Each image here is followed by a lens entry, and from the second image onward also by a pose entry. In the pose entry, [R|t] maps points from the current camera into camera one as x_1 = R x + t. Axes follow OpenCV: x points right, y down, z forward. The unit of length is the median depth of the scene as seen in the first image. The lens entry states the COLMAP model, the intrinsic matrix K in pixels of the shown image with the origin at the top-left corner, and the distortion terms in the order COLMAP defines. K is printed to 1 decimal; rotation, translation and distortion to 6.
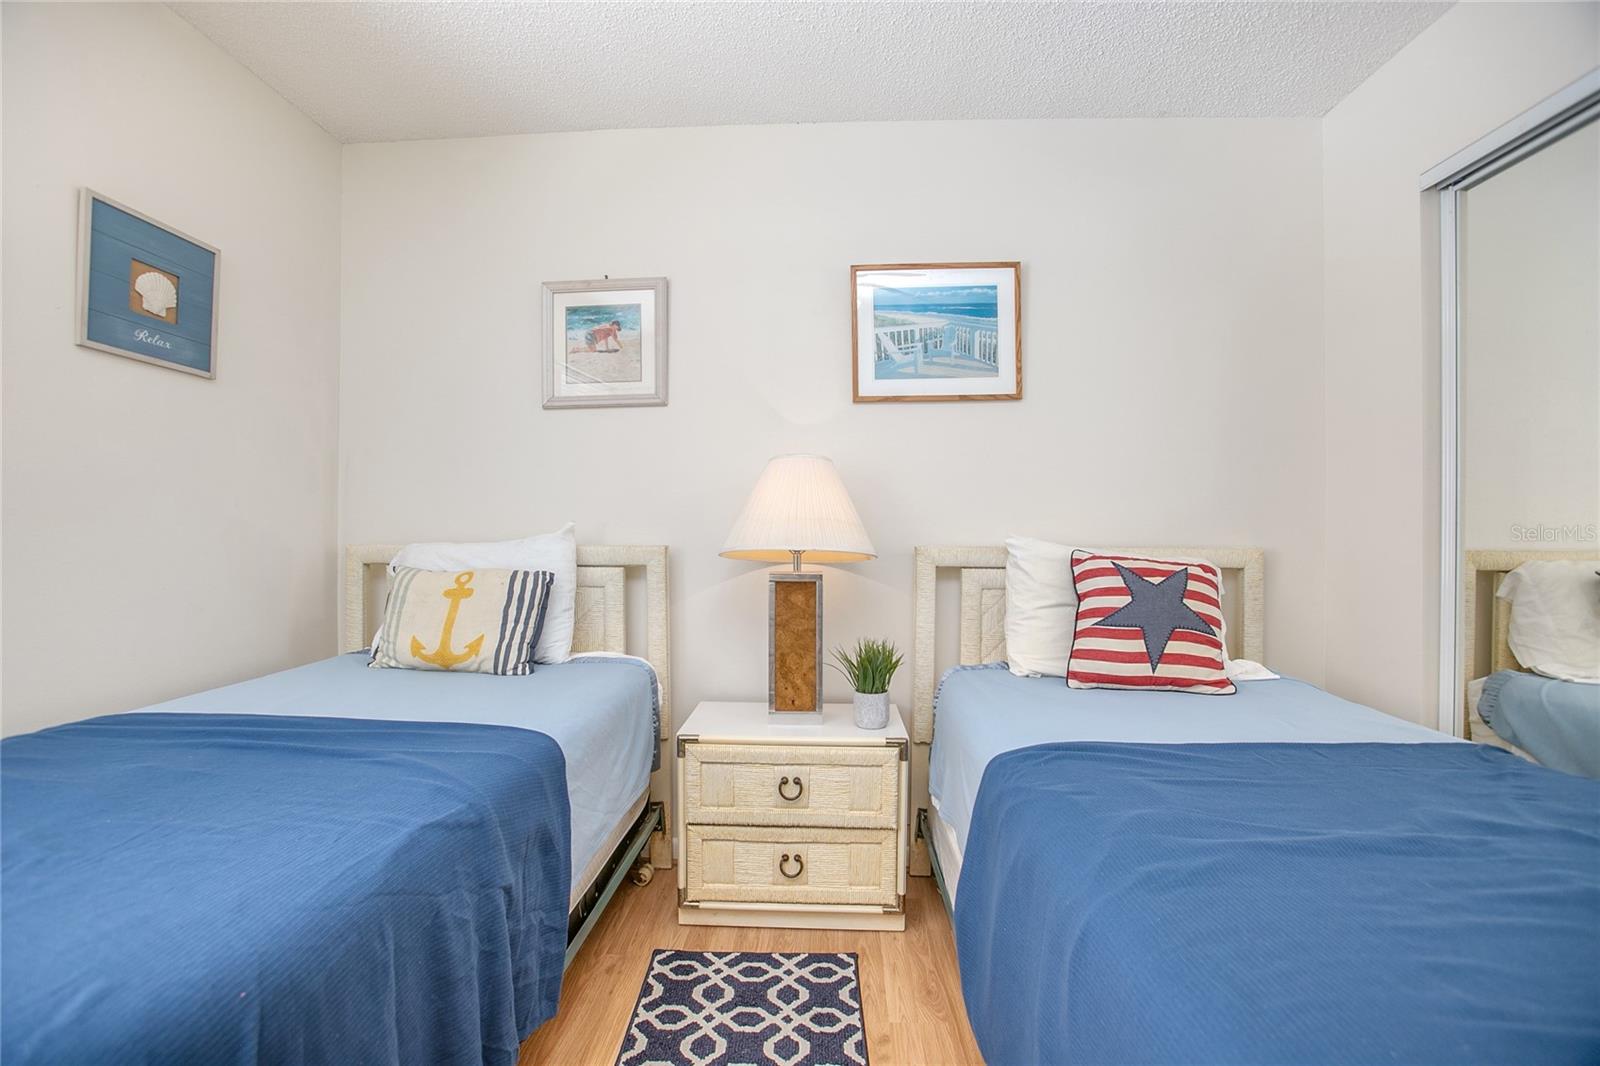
lens RADIAL K [[733.3, 0, 798.1], [0, 733.3, 528.3], [0, 0, 1]] dist [-0.058200, 0.021219]
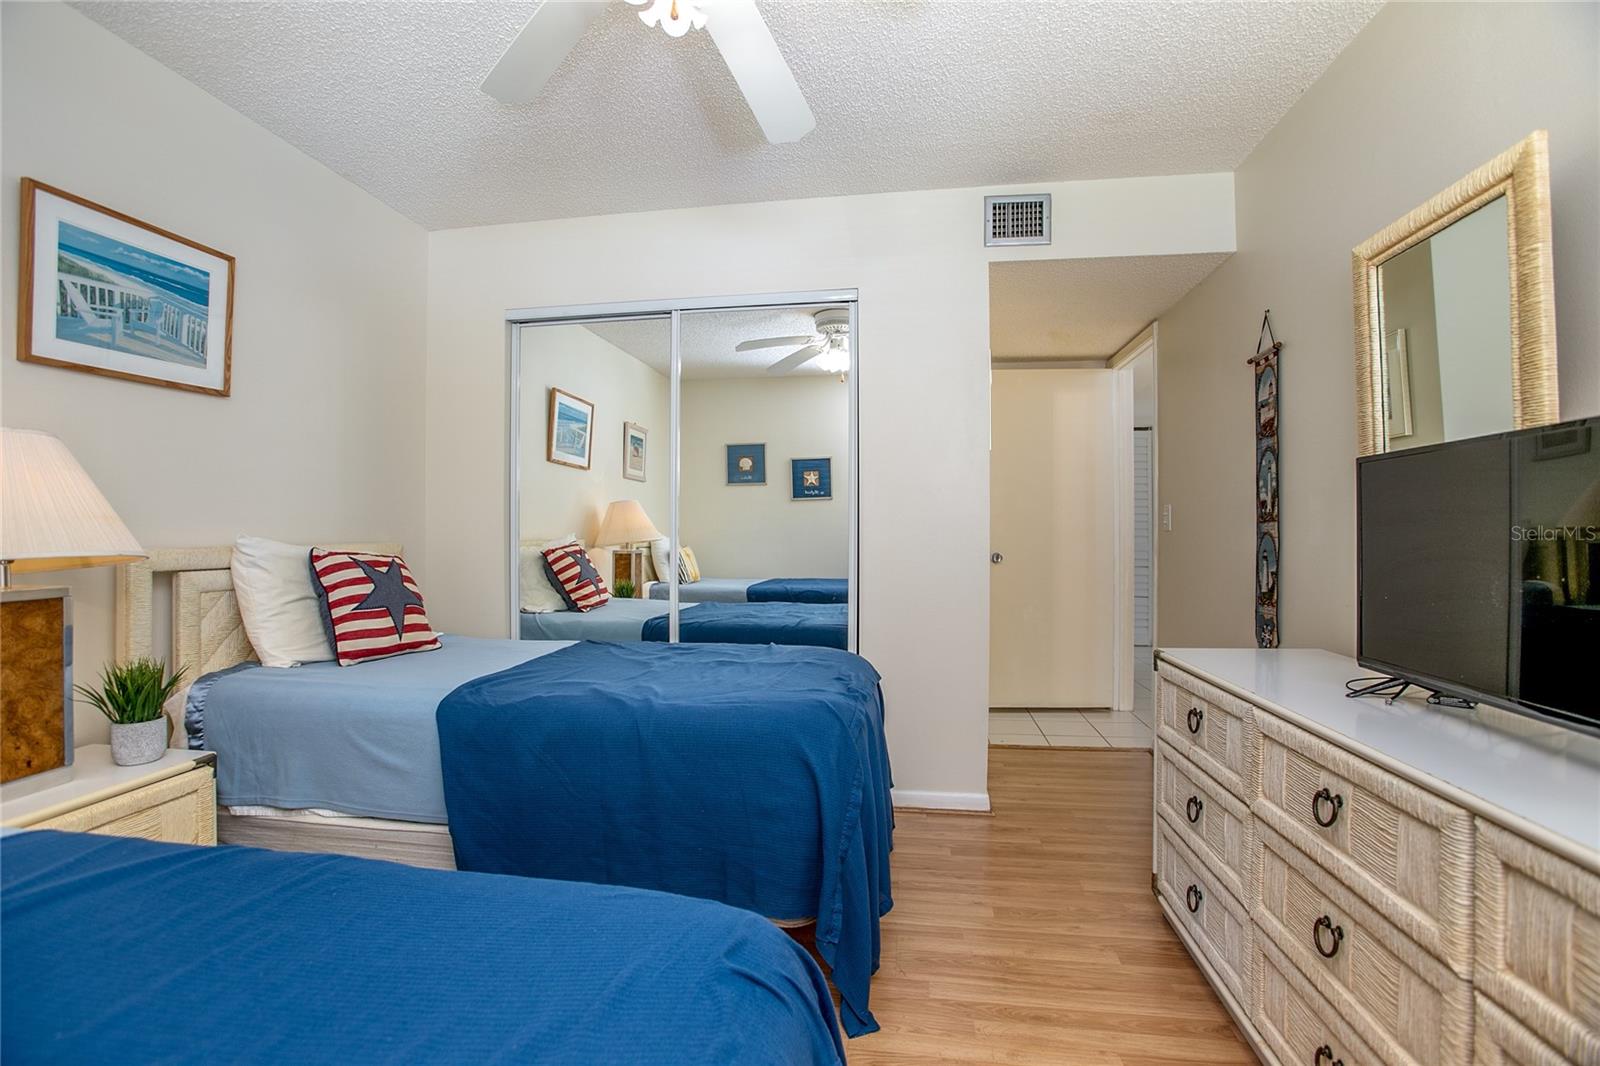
lens RADIAL K [[733.3, 0, 796.3], [0, 733.3, 535.9], [0, 0, 1]] dist [-0.058200, 0.021219]
pose [[0.100716, -0.011911, 0.994844, -0.594299], [-0.001860, 0.999924, 0.012160, -0.002907], [-0.994913, -0.003075, 0.100686, 0.144268]]
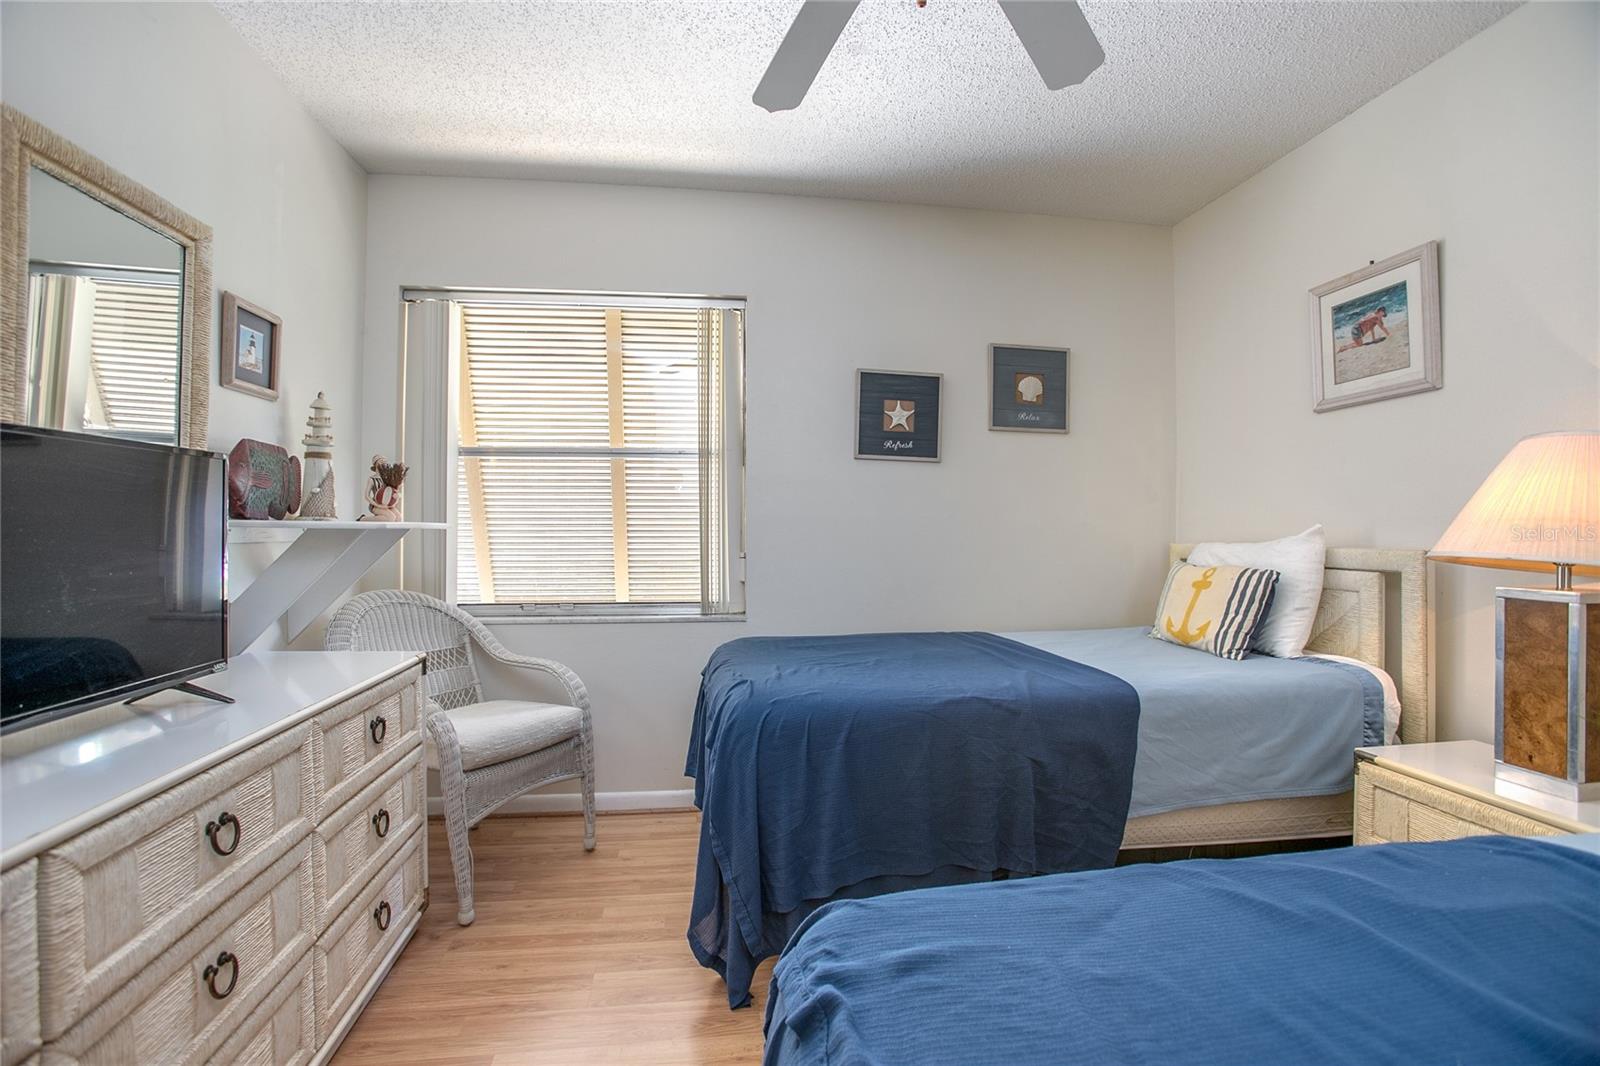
lens RADIAL K [[733.3, 0, 787.8], [0, 733.3, 529.6], [0, 0, 1]] dist [-0.058200, 0.021219]
pose [[0.199686, 0.000464, -0.979860, 0.524475], [0.000500, 1.000000, 0.000575, -0.002462], [0.979860, -0.000605, 0.199686, 0.083174]]
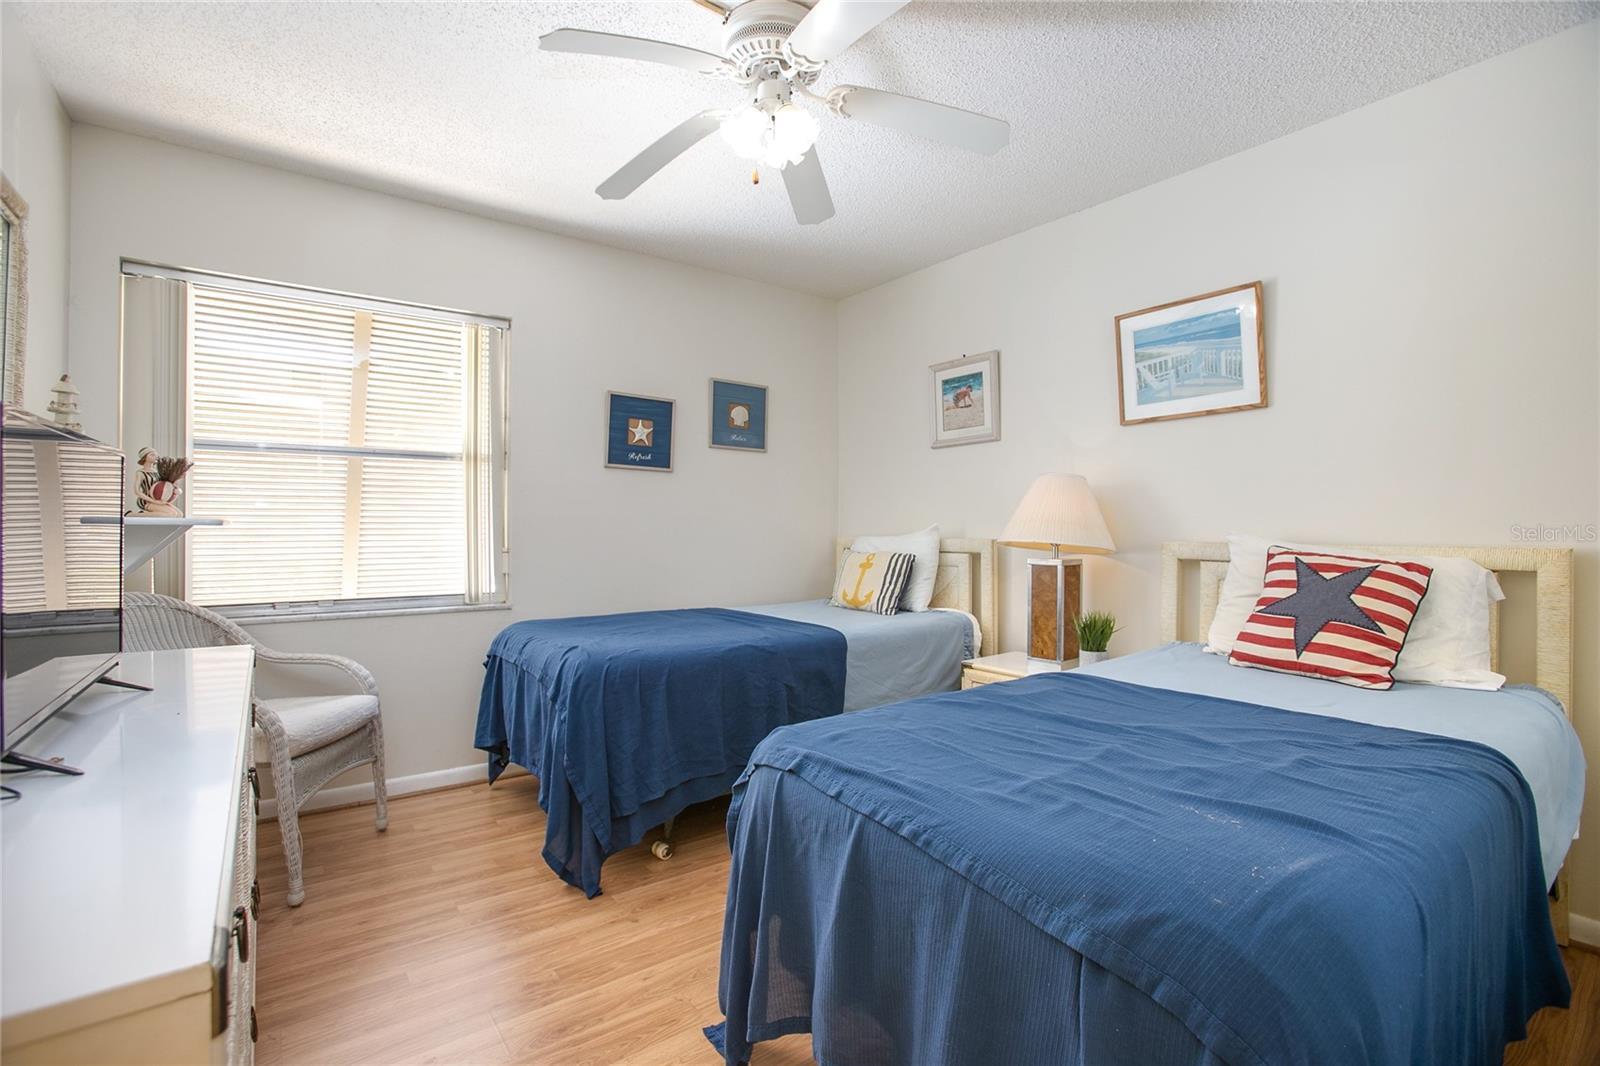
lens RADIAL K [[733.3, 0, 792.0], [0, 733.3, 533.8], [0, 0, 1]] dist [-0.058200, 0.021219]
pose [[0.644543, 0.003500, -0.764560, 0.690918], [0.001810, 0.999980, 0.006104, 0.003223], [0.764566, -0.005318, 0.644523, -0.233056]]
